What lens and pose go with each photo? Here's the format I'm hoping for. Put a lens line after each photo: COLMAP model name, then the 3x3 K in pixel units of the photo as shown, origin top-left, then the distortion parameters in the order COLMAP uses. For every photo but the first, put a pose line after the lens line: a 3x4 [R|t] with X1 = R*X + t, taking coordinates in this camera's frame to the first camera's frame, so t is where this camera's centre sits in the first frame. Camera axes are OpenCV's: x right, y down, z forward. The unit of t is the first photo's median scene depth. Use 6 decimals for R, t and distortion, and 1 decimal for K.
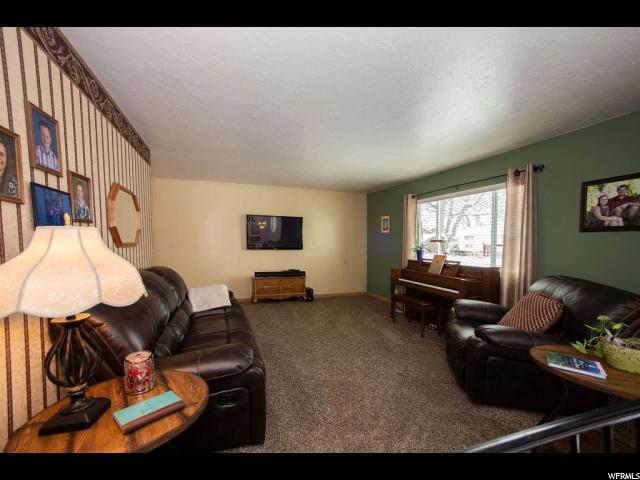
lens RADIAL K [[270.2, 0, 320.0], [0, 270.2, 240.0], [0, 0, 1]] dist [-0.000710, 0.000022]
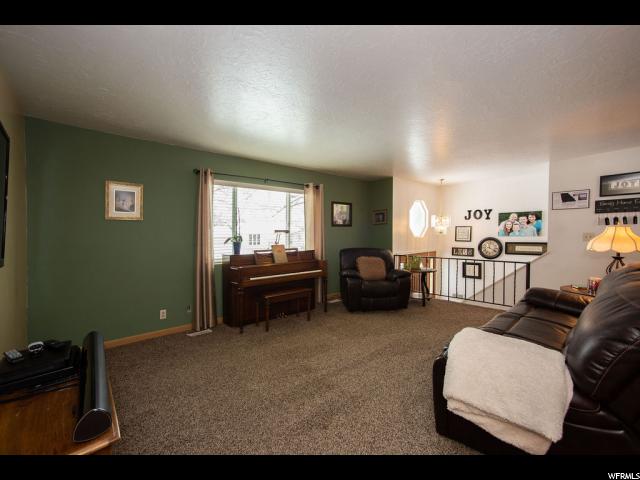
lens RADIAL K [[270.2, 0, 320.0], [0, 270.2, 240.0], [0, 0, 1]] dist [-0.000710, 0.000022]
pose [[-0.336974, -0.024091, 0.941206, -0.625059], [0.004795, 0.999616, 0.027303, 0.009560], [-0.941502, 0.013714, -0.336729, 1.278766]]
